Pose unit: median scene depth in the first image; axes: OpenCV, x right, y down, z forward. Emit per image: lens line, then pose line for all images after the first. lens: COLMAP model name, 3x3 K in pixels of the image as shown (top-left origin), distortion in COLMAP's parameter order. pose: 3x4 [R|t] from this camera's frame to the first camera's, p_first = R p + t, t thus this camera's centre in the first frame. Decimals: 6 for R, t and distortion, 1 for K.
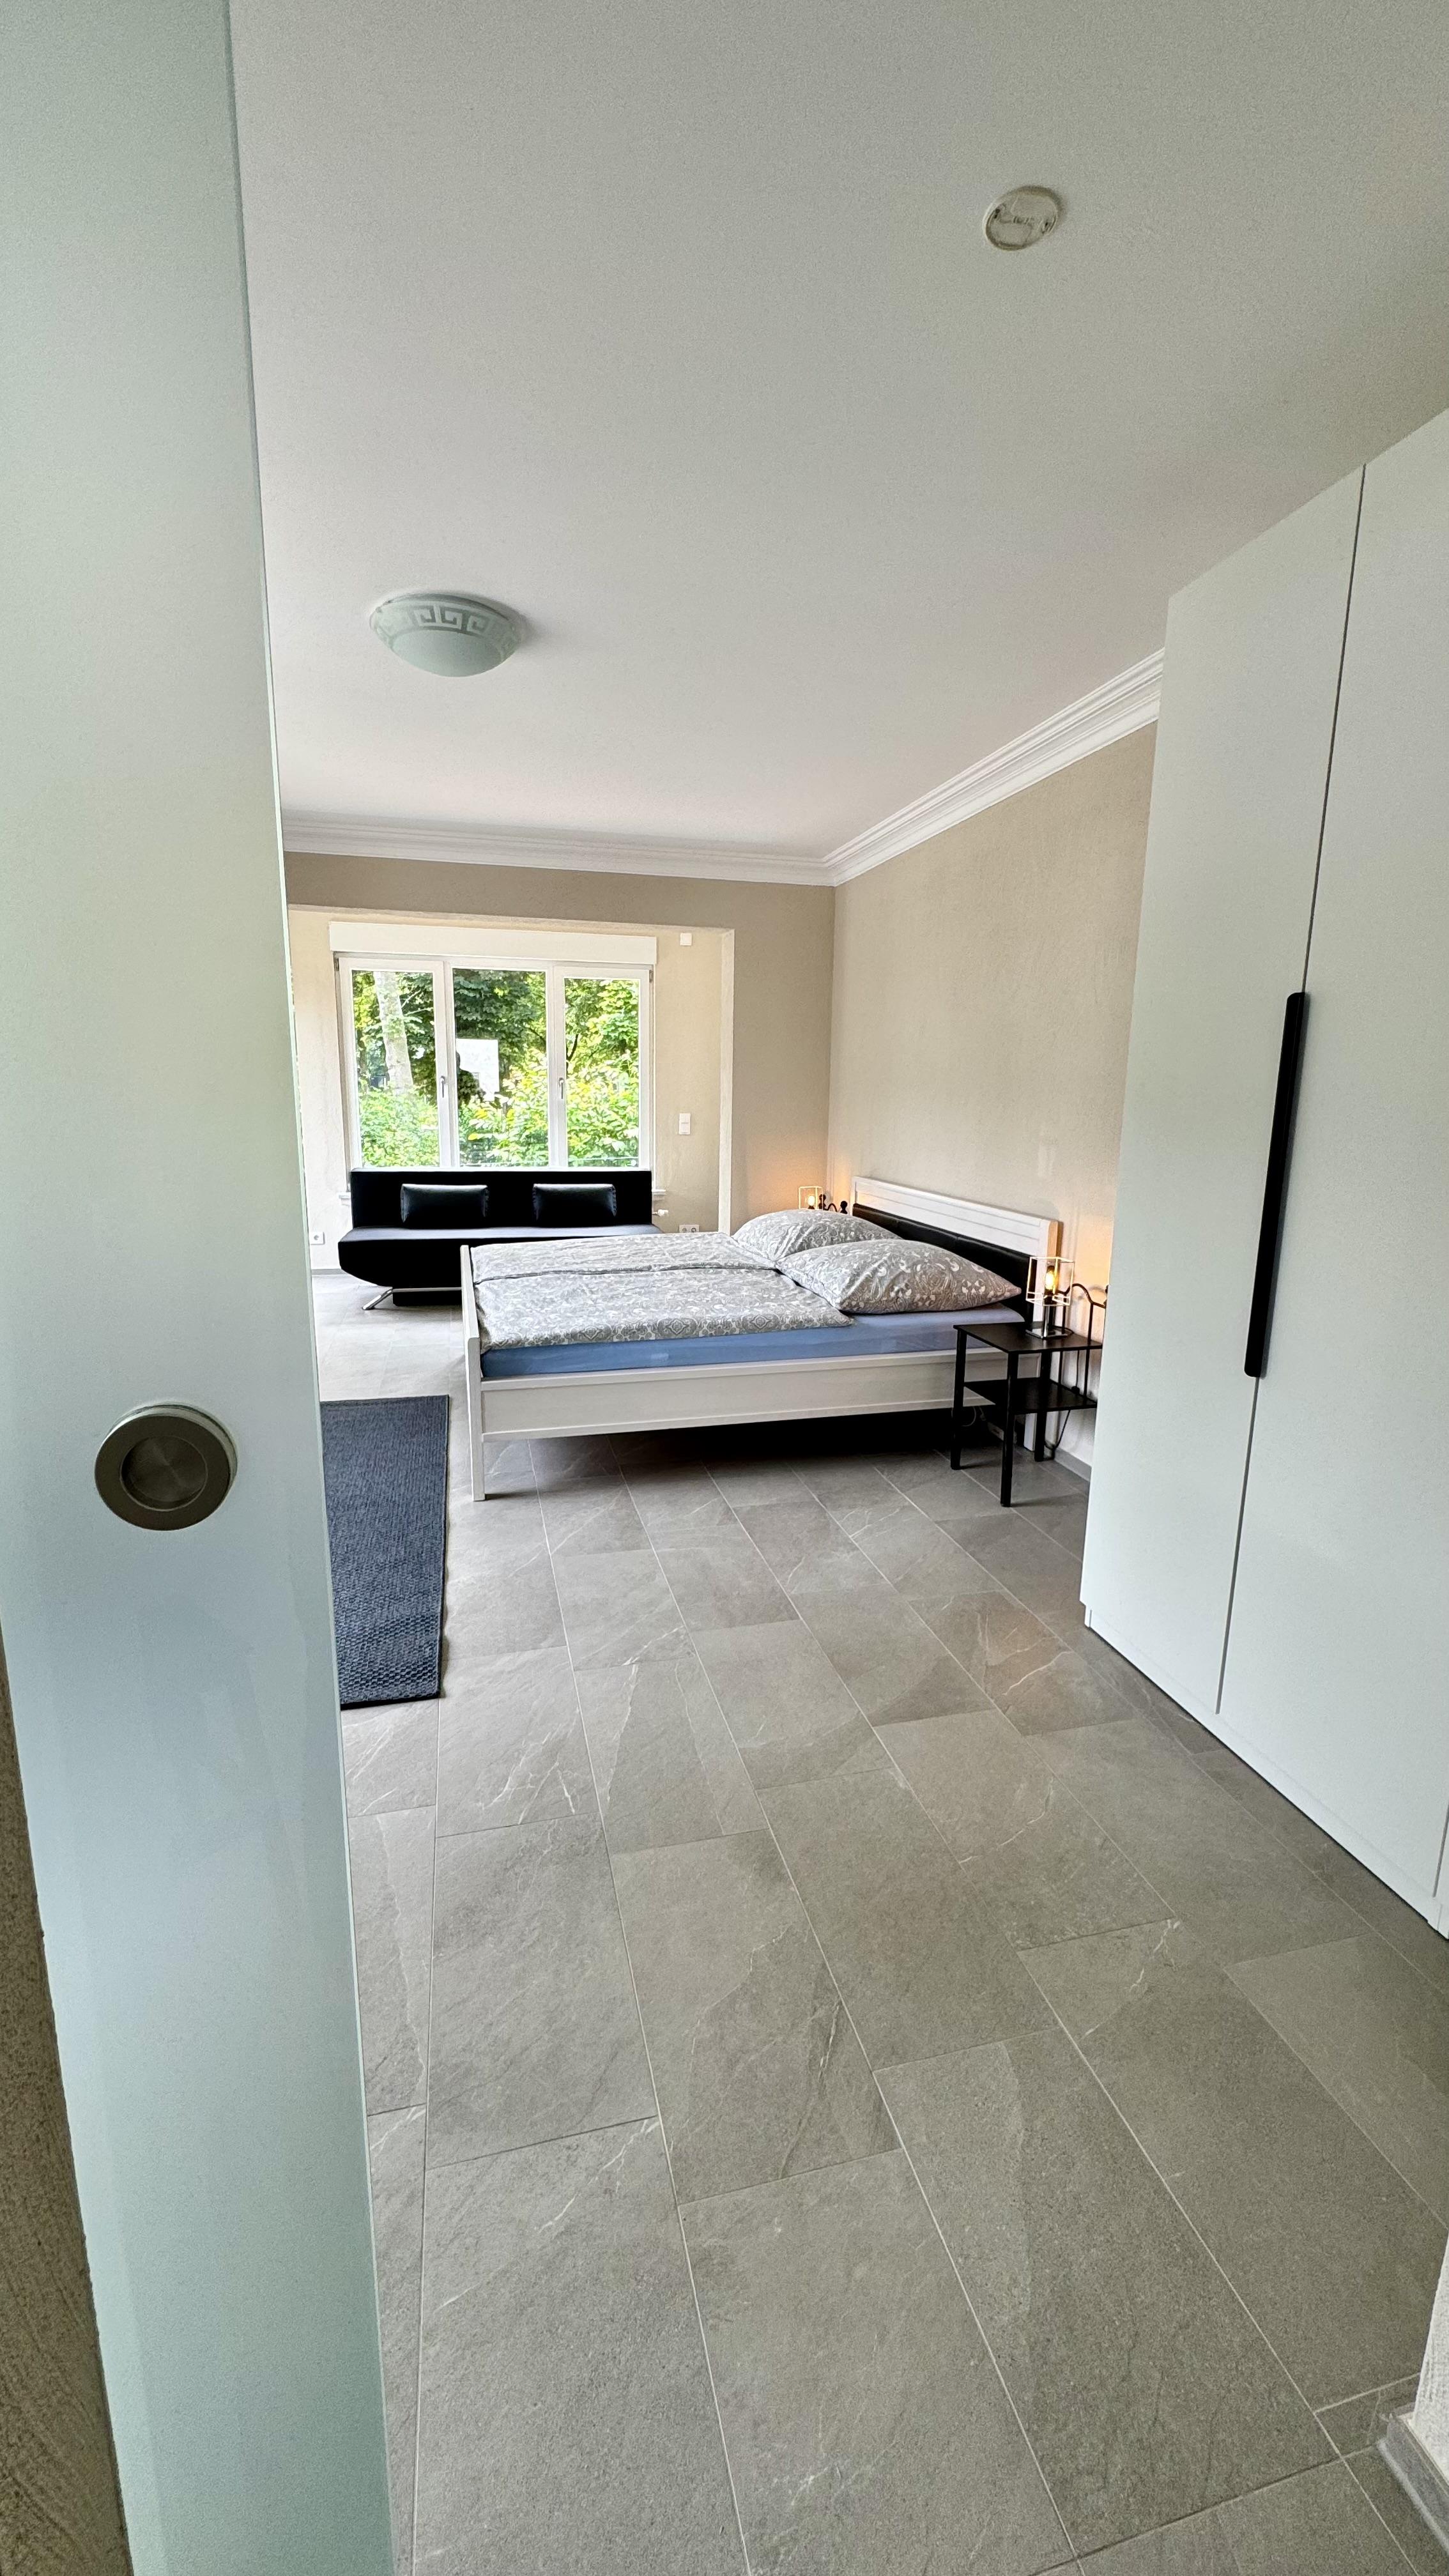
lens RADIAL K [[1028.7, 0, 724.5], [0, 1028.7, 1288.0], [0, 0, 1]] dist [-0.000689, -0.000121]
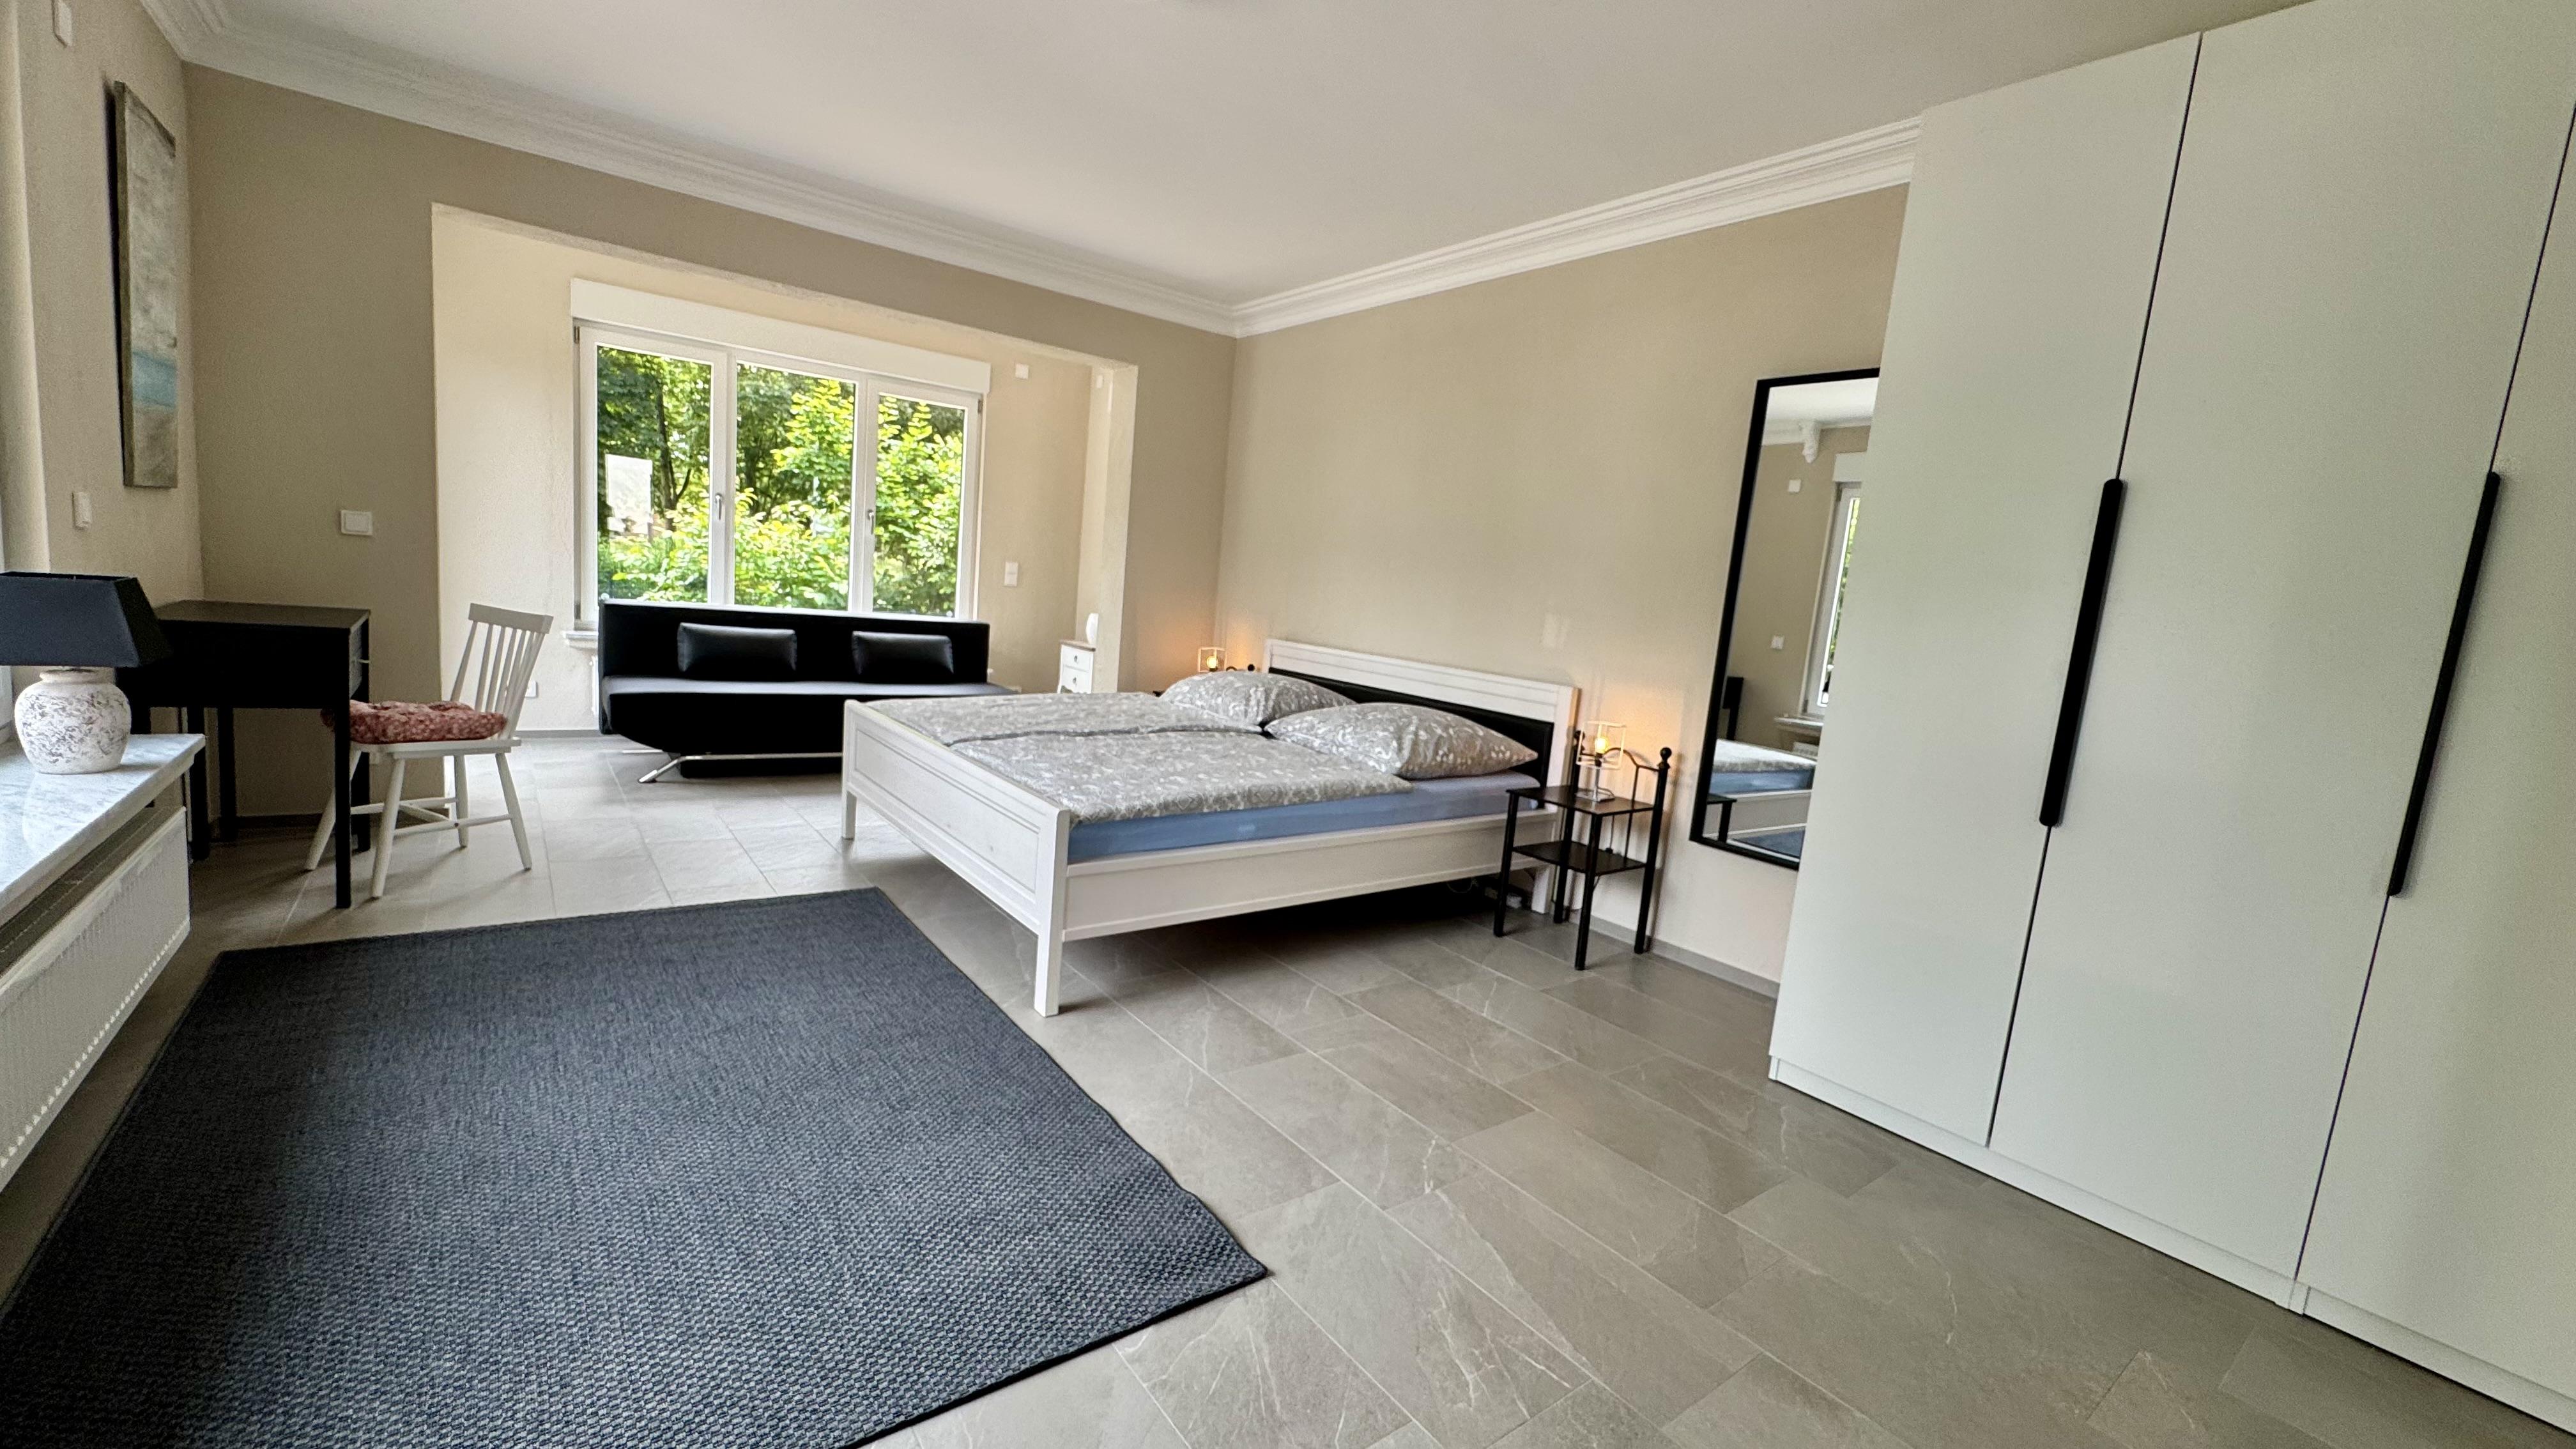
lens RADIAL K [[1028.7, 0, 1288.0], [0, 1028.7, 724.5], [0, 0, 1]] dist [-0.000689, -0.000121]
pose [[0.917904, 0.014279, 0.396546, -0.356657], [0.000303, 0.999327, -0.036684, 0.009786], [-0.396803, 0.033793, 0.917282, 0.172431]]
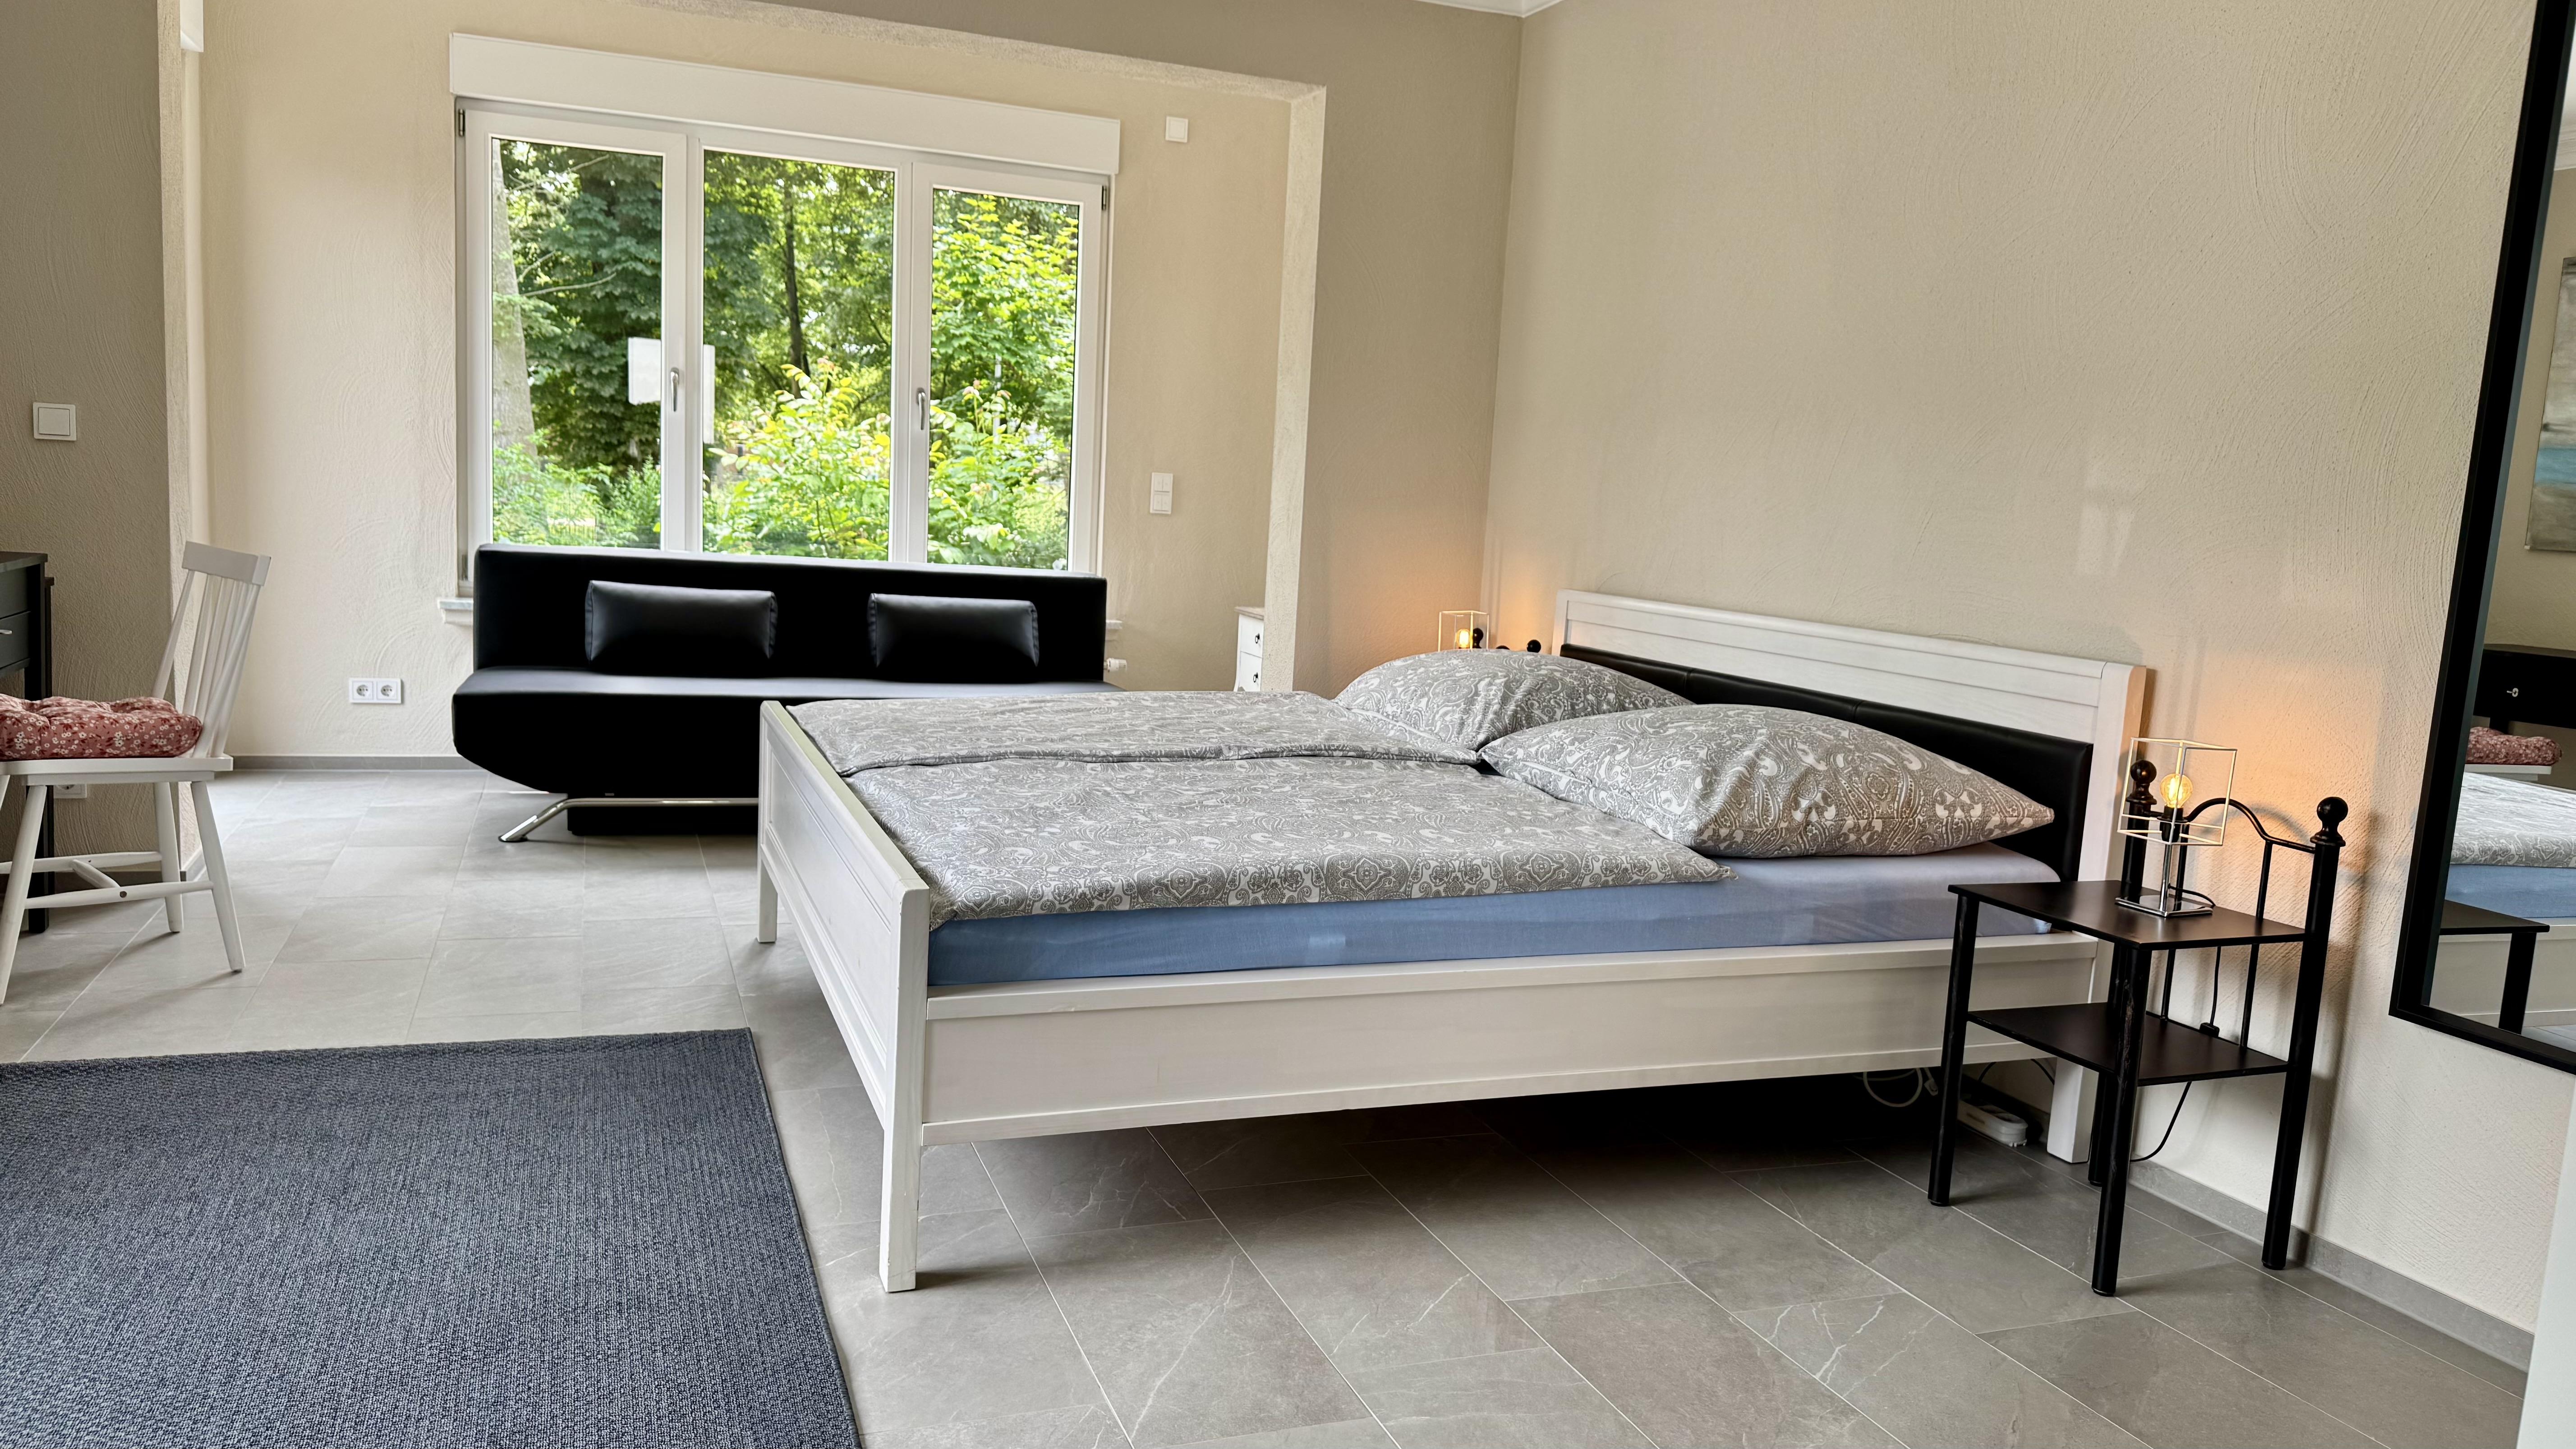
lens RADIAL K [[1811.1, 0, 1288.0], [0, 1811.1, 724.5], [0, 0, 1]] dist [0.120818, -0.203841]
pose [[0.992845, 0.027762, 0.116135, -0.161705], [-0.020516, 0.997795, -0.063128, 0.022339], [-0.117631, 0.060293, 0.991225, 0.220636]]
